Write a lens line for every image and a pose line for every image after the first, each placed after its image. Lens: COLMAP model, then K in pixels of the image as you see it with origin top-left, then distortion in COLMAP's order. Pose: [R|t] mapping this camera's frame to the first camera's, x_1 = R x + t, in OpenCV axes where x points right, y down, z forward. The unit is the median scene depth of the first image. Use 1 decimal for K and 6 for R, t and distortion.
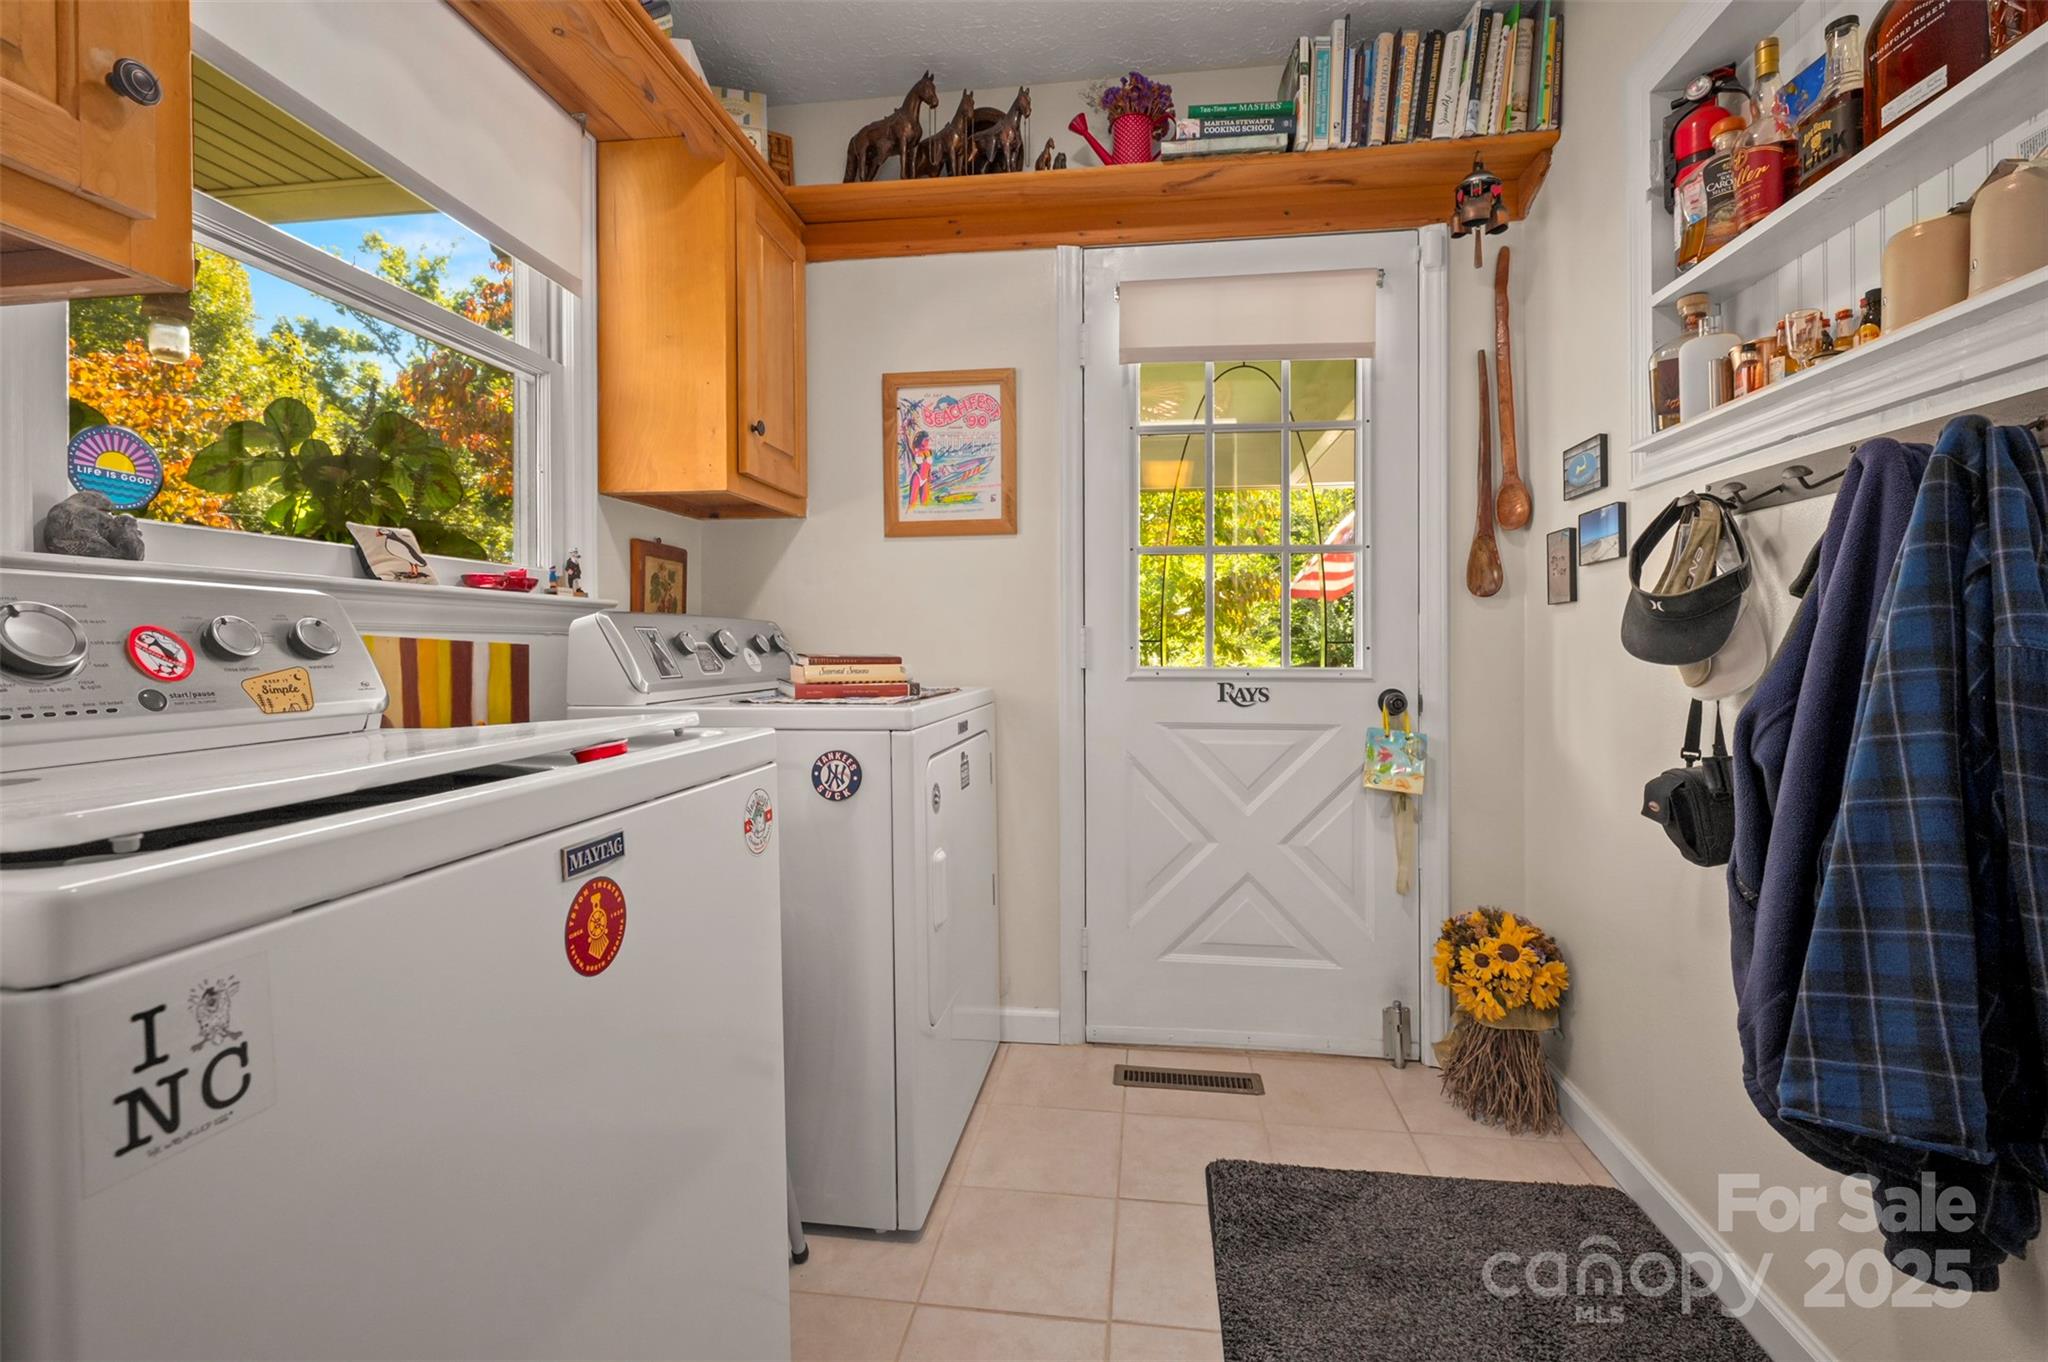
lens RADIAL K [[810.2, 0, 1027.2], [0, 810.2, 679.3], [0, 0, 1]] dist [0.001425, 0.000250]
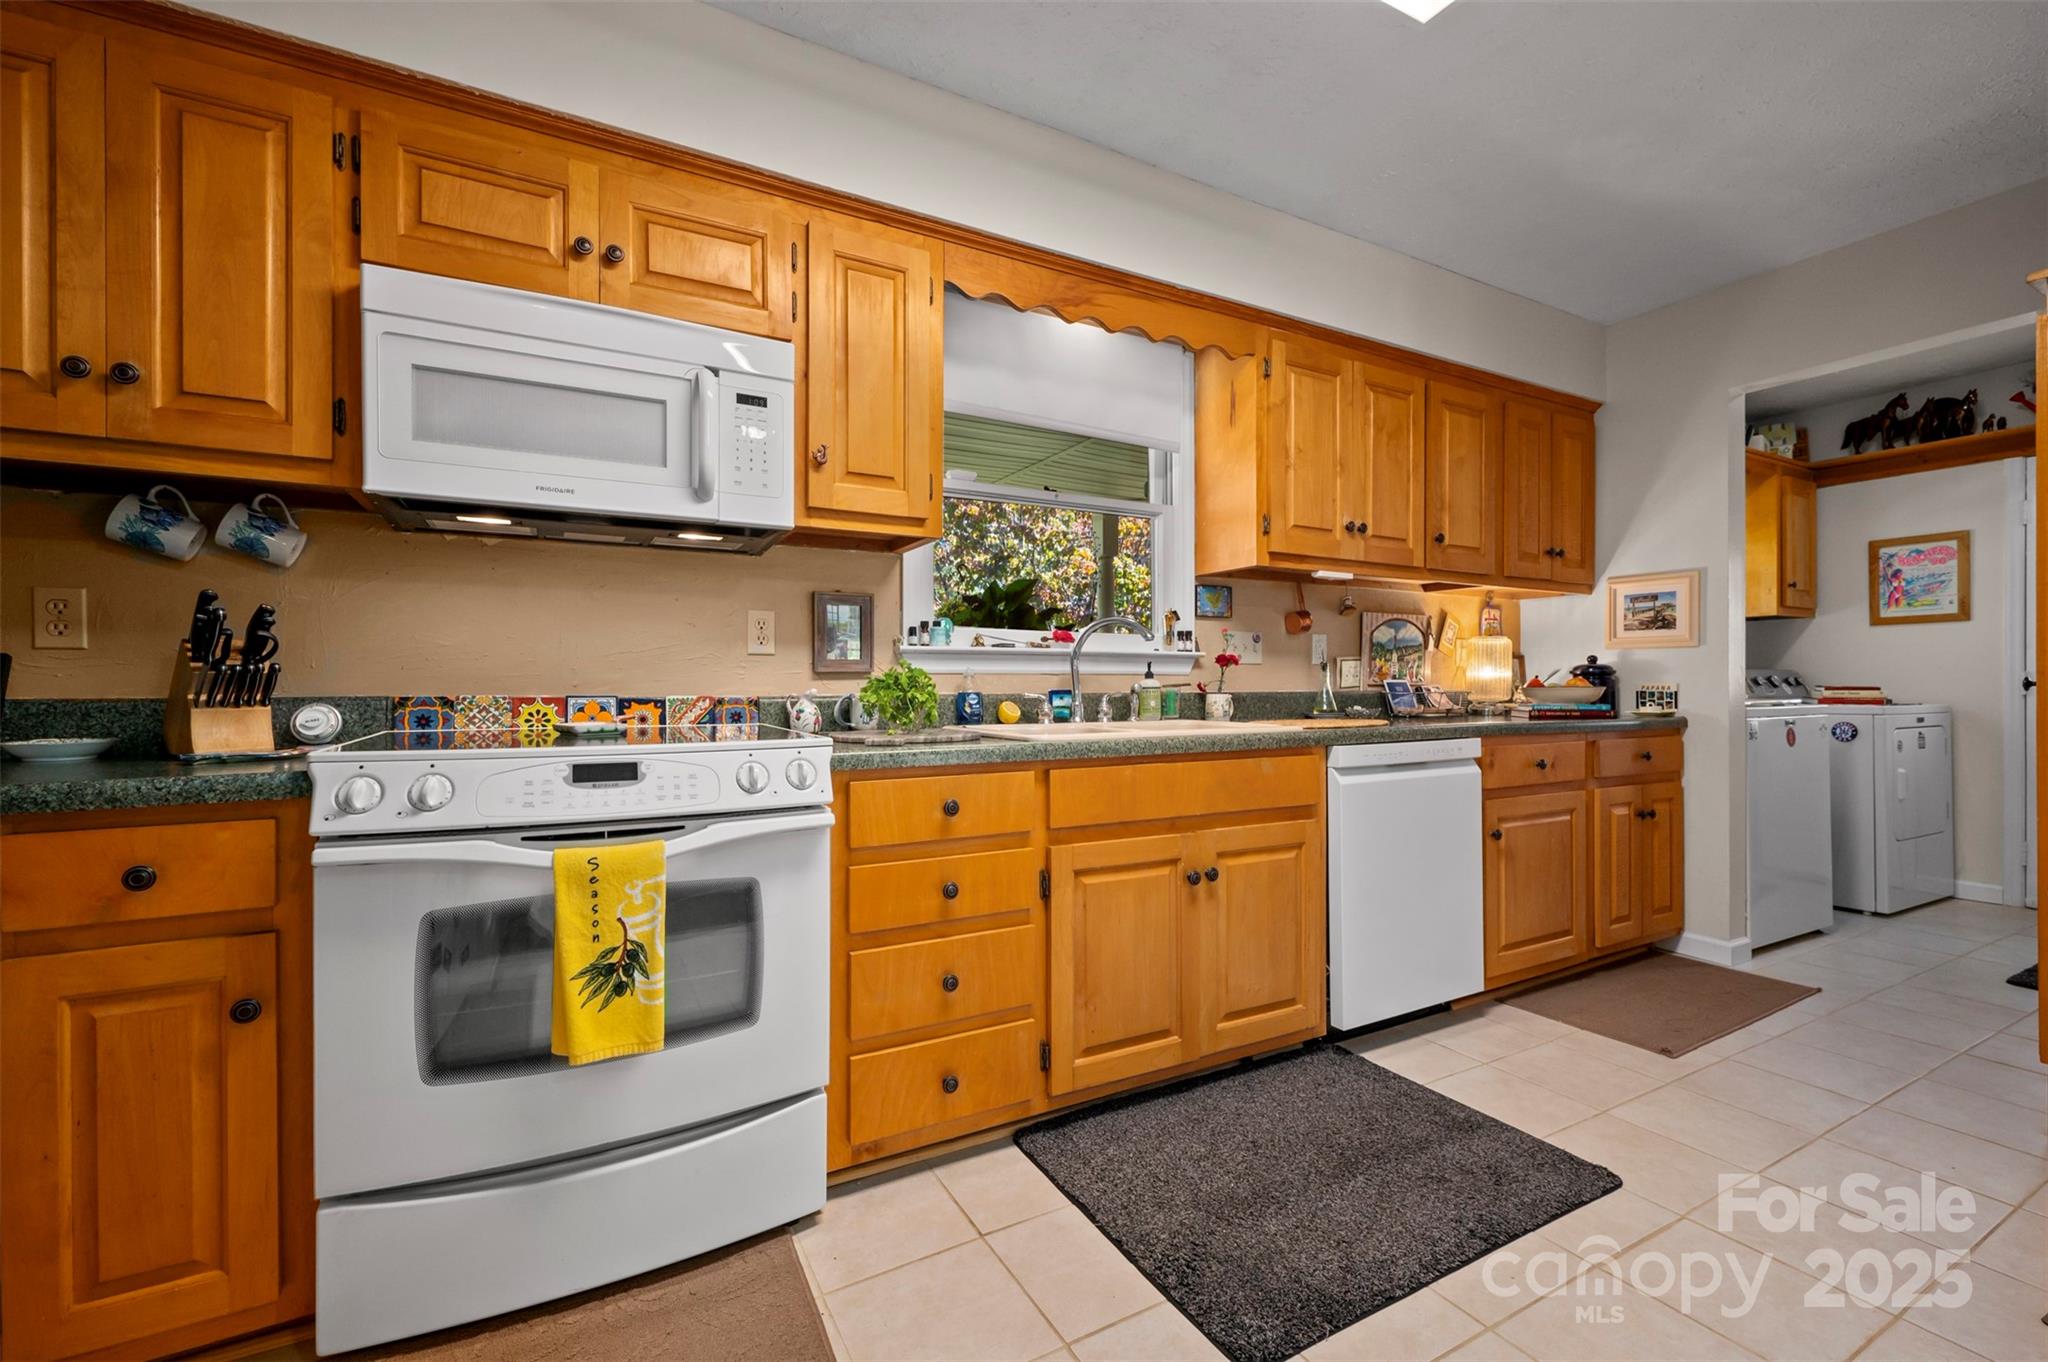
lens RADIAL K [[864.7, 0, 1027.9], [0, 864.7, 681.8], [0, 0, 1]] dist [0.000254, 0.000374]
pose [[0.589363, -0.001717, -0.807867, 0.310254], [-0.034240, 0.999046, -0.027102, 0.083301], [0.807143, 0.043634, 0.588742, -1.845490]]
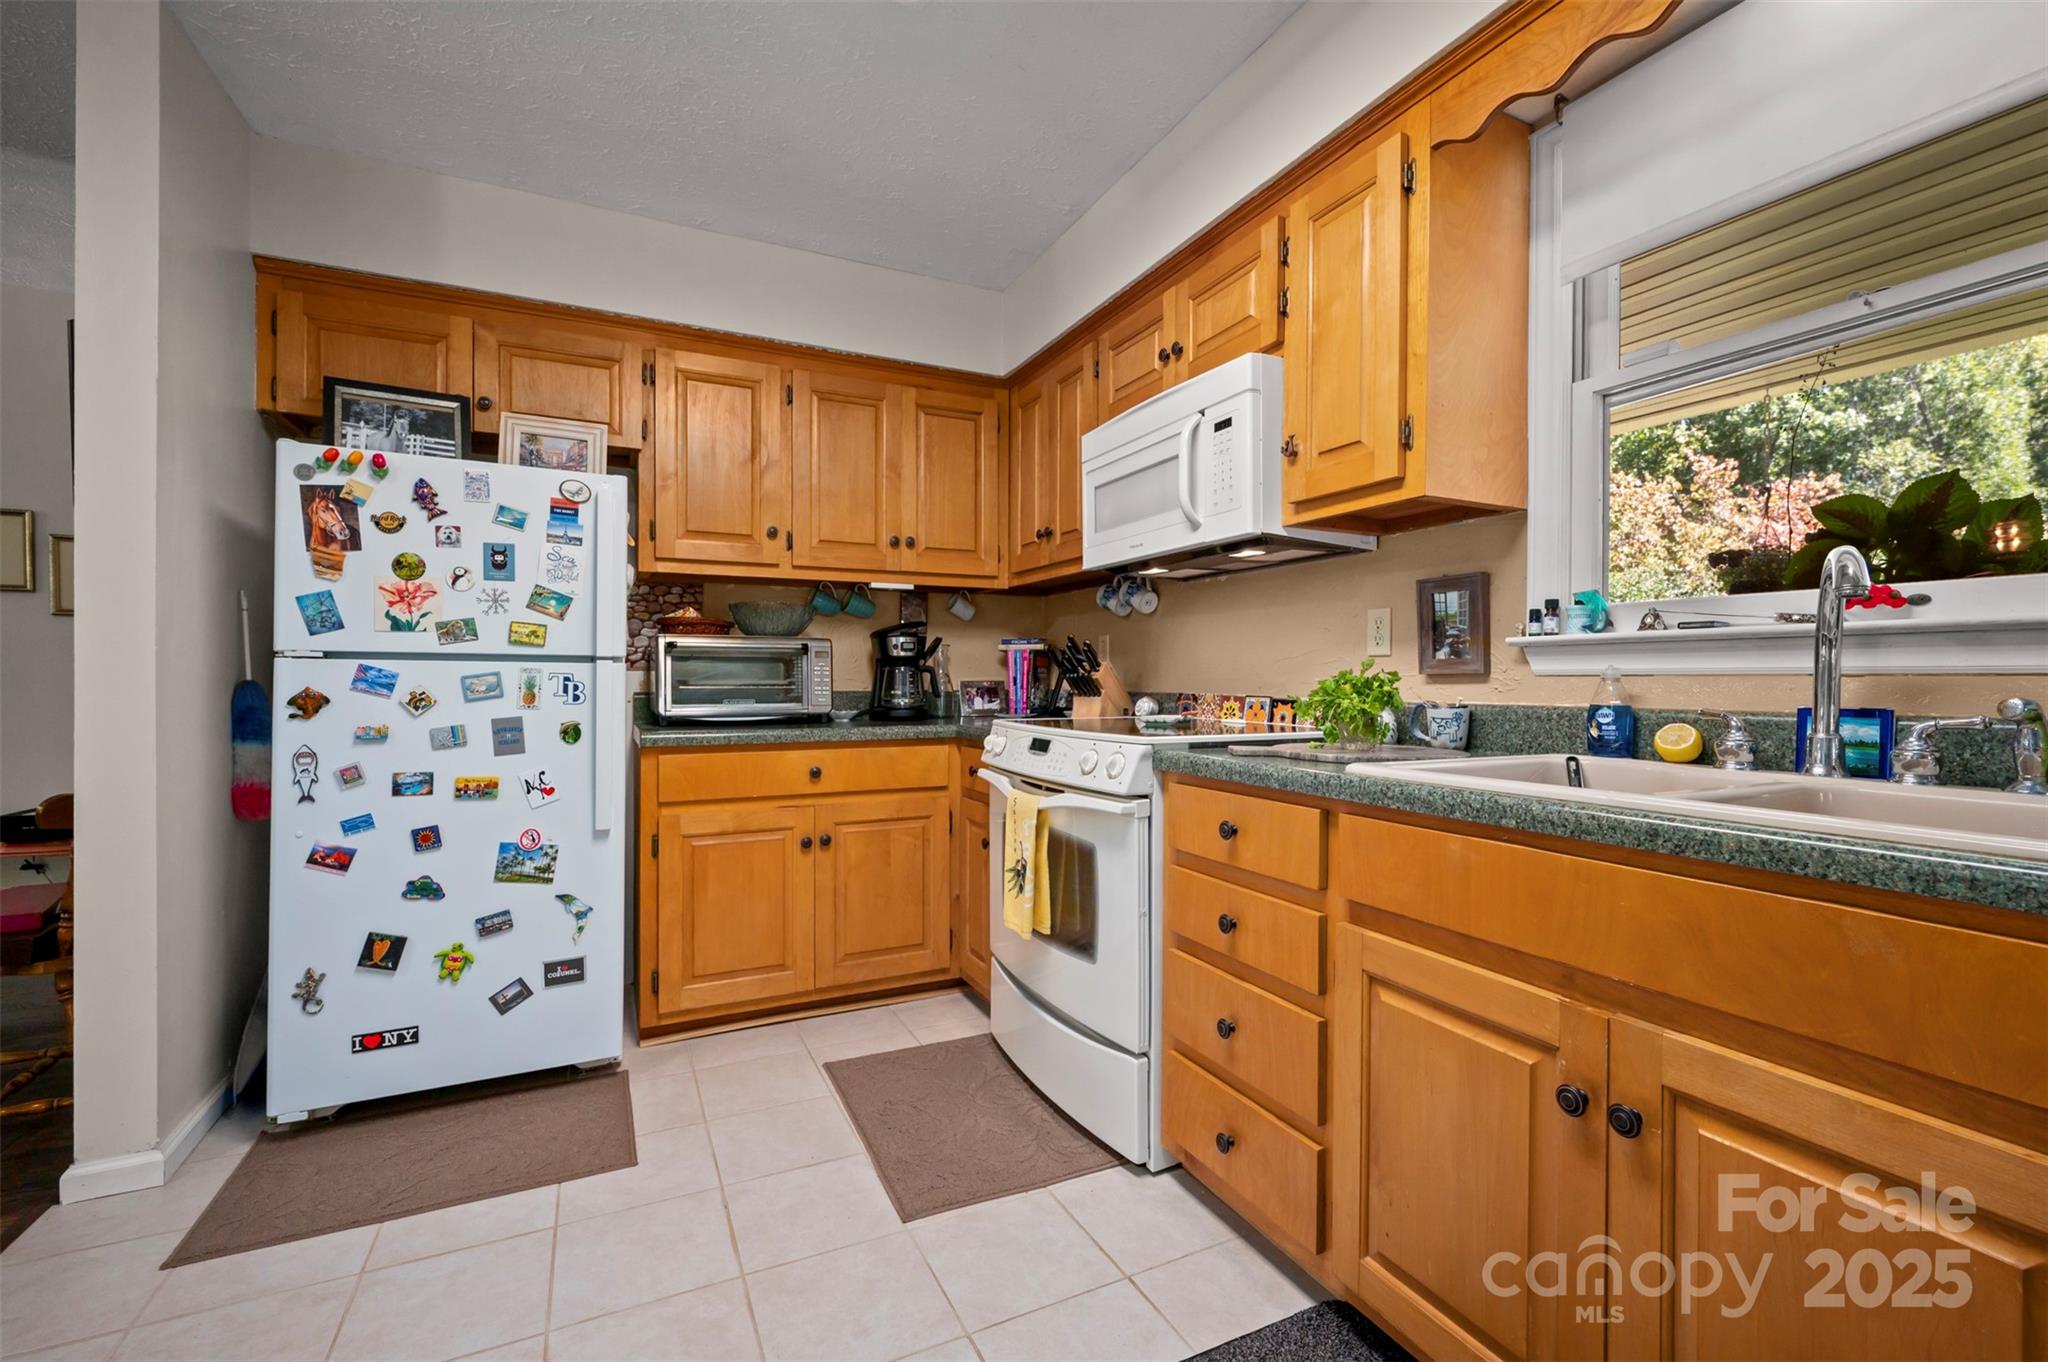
lens RADIAL K [[864.7, 0, 1027.9], [0, 864.7, 681.8], [0, 0, 1]] dist [0.000254, 0.000374]
pose [[-0.834050, -0.002608, -0.551682, 0.157879], [-0.029240, 0.998792, 0.039486, 0.040777], [0.550913, 0.049064, -0.833119, -1.009614]]
